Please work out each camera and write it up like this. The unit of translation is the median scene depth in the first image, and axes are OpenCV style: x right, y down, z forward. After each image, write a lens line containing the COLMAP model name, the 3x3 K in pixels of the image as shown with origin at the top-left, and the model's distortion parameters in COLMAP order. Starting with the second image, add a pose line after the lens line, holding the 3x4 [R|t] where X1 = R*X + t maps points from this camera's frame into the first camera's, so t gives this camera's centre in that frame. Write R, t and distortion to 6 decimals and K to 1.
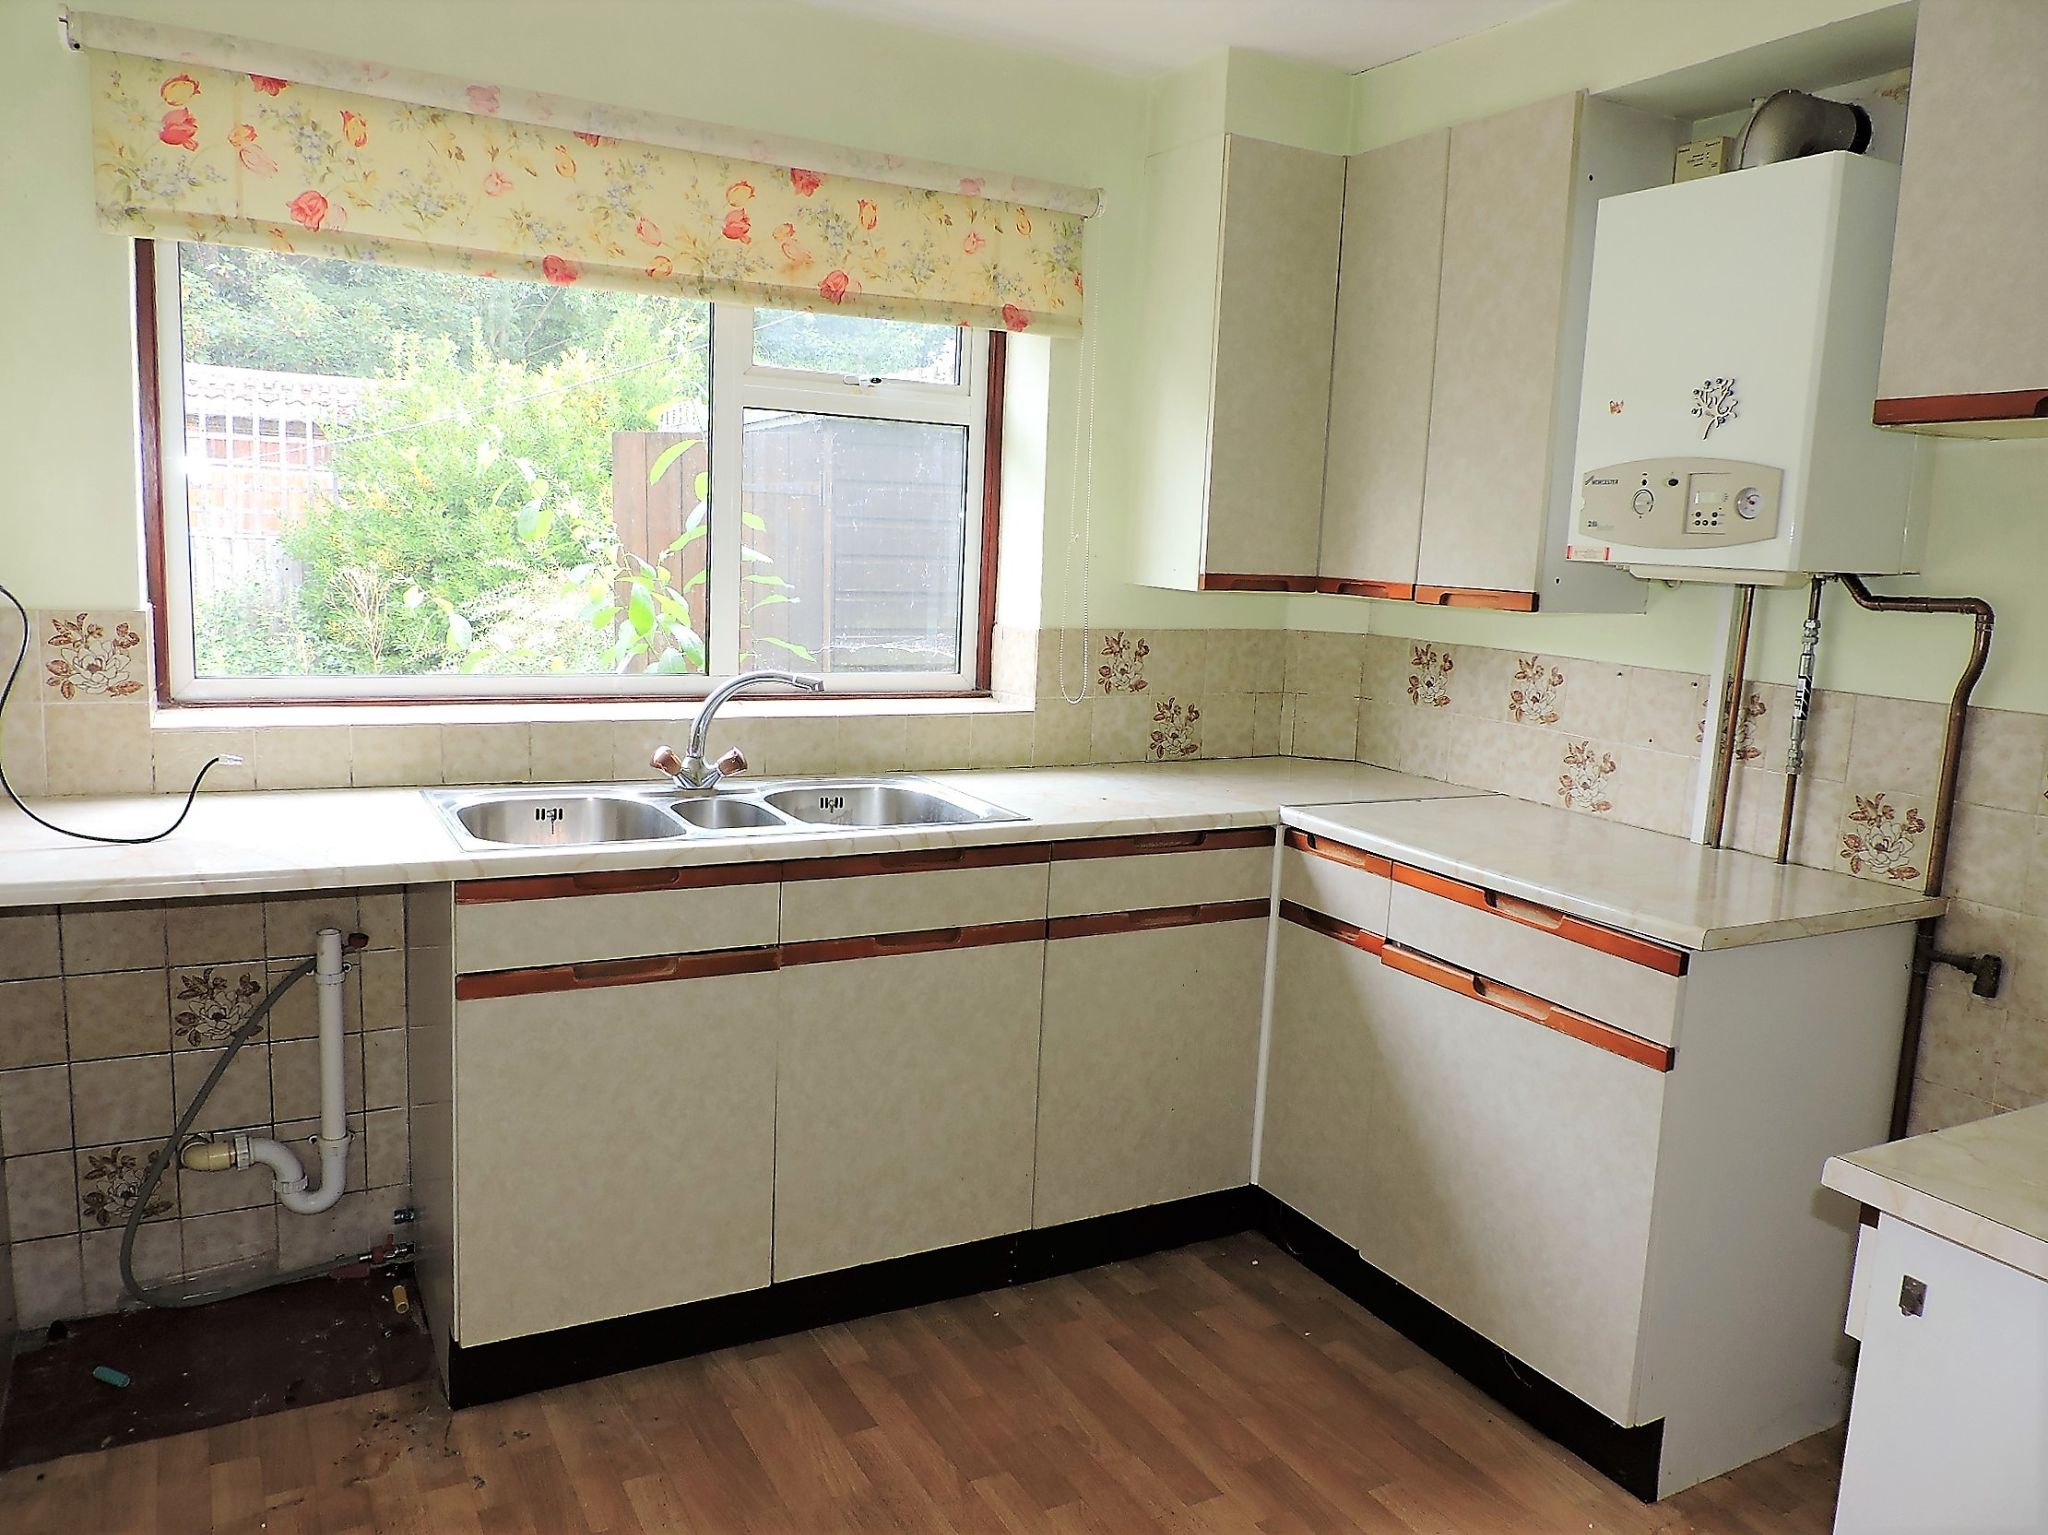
lens RADIAL K [[1475.3, 0, 1027.8], [0, 1475.3, 761.4], [0, 0, 1]] dist [-0.008178, -0.000738]
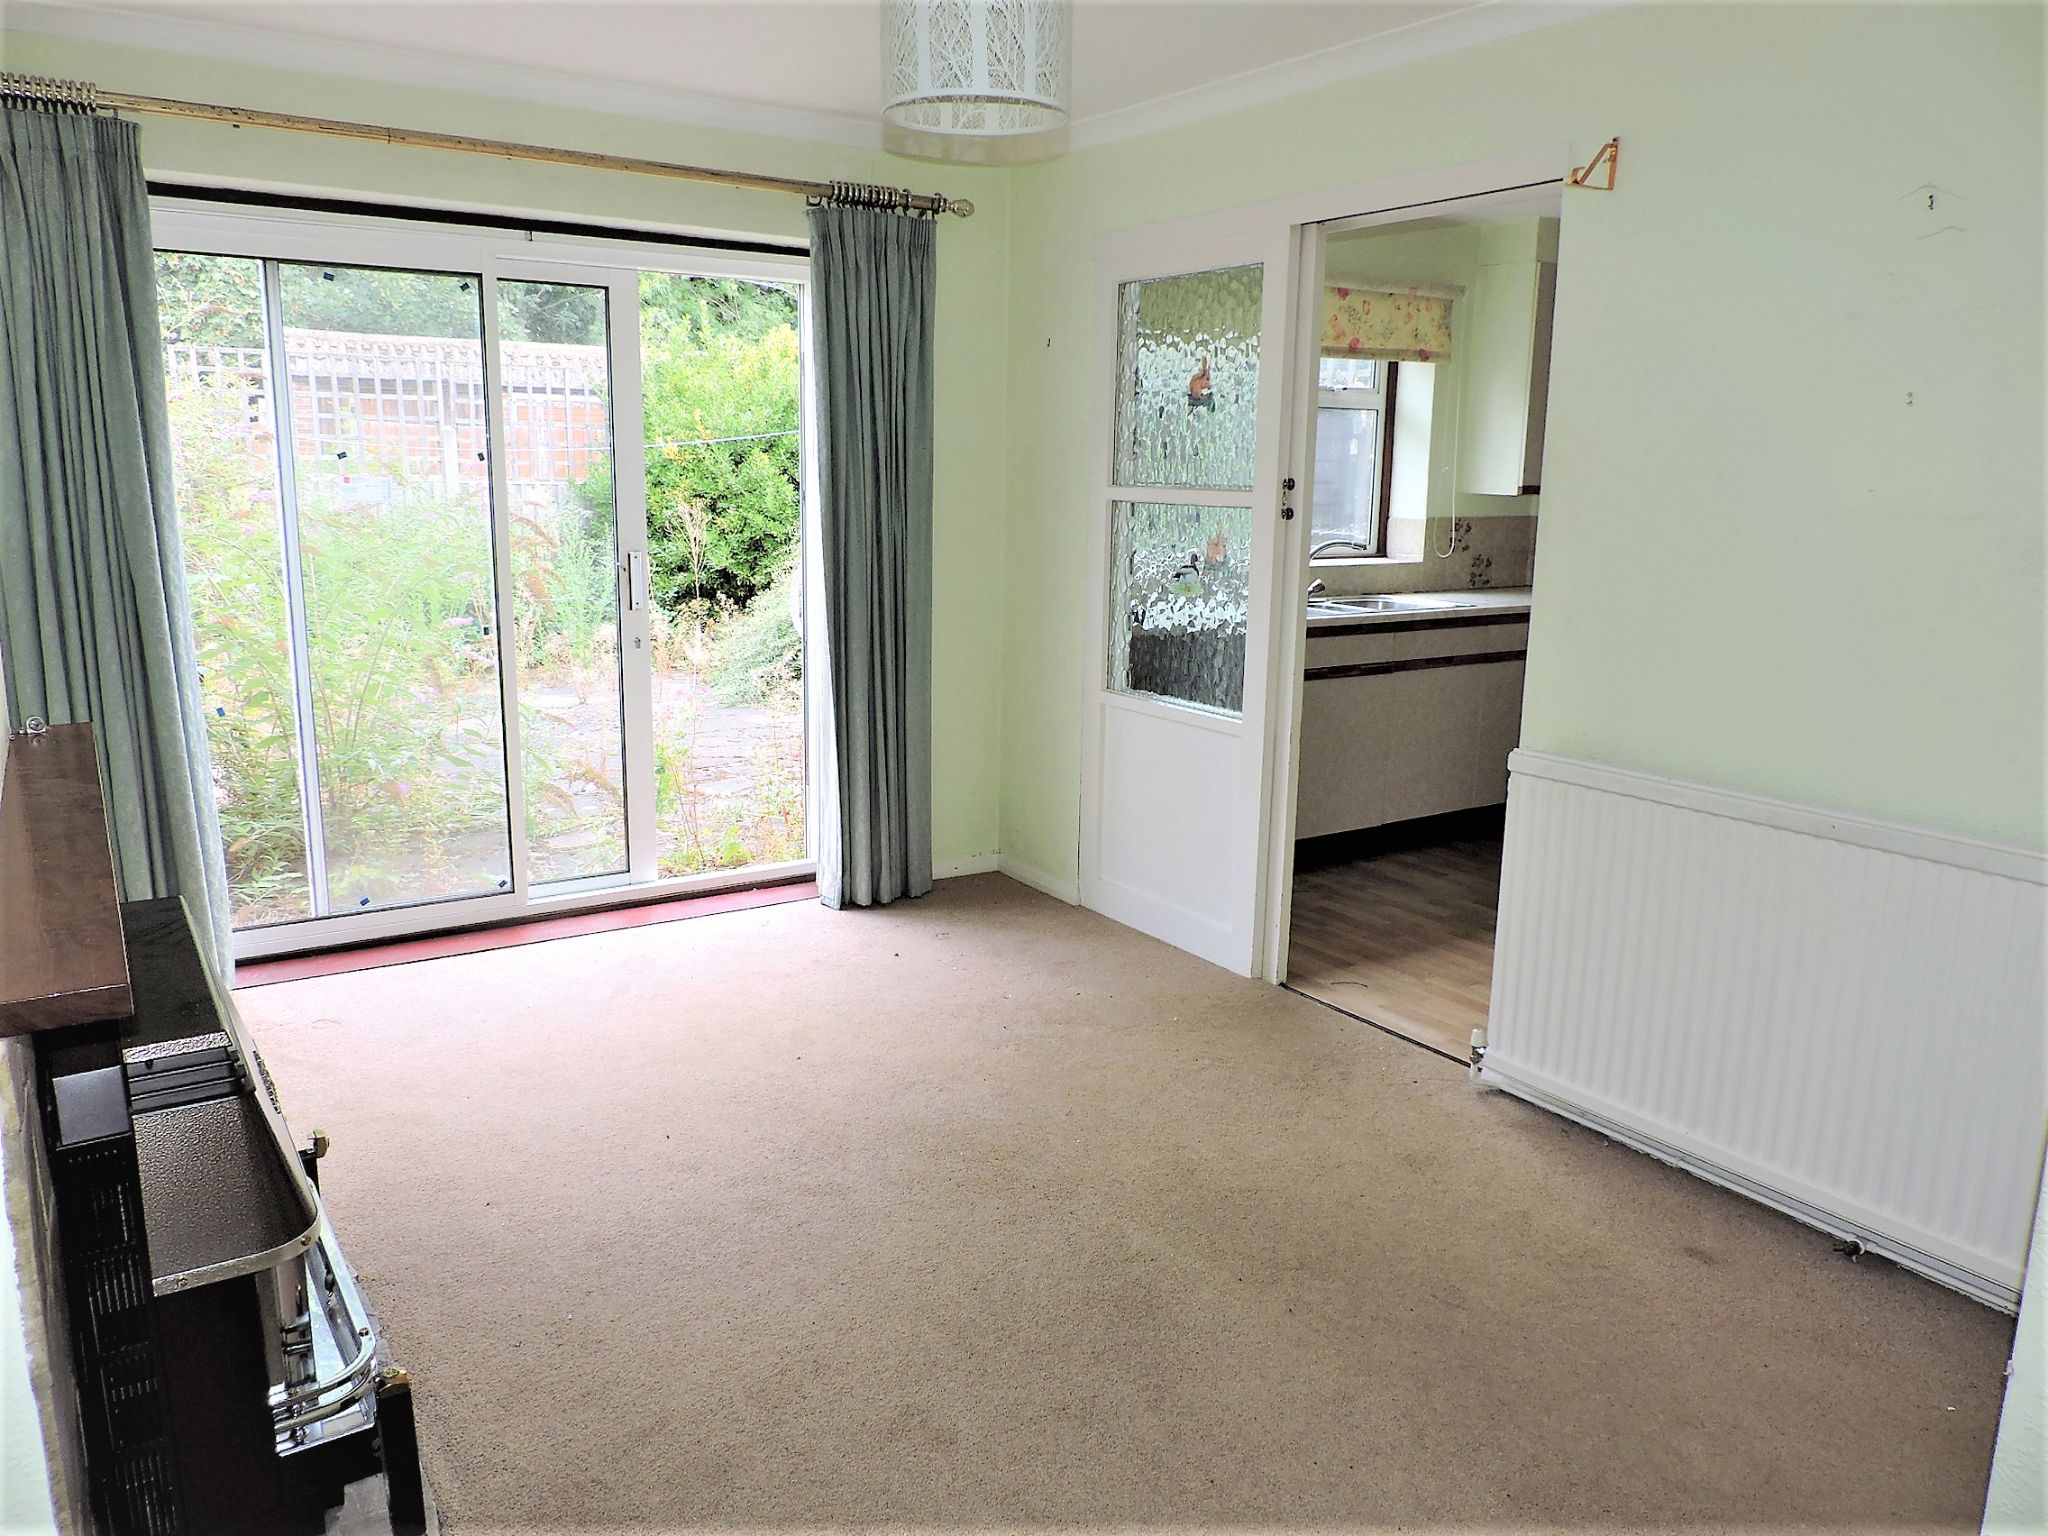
lens RADIAL K [[1475.3, 0, 1018.7], [0, 1475.3, 773.4], [0, 0, 1]] dist [-0.008178, -0.000738]
pose [[0.995066, -0.048430, 0.086590, -0.690443], [0.043262, 0.997225, 0.060591, 0.099844], [-0.089284, -0.056546, 0.994400, -0.854300]]
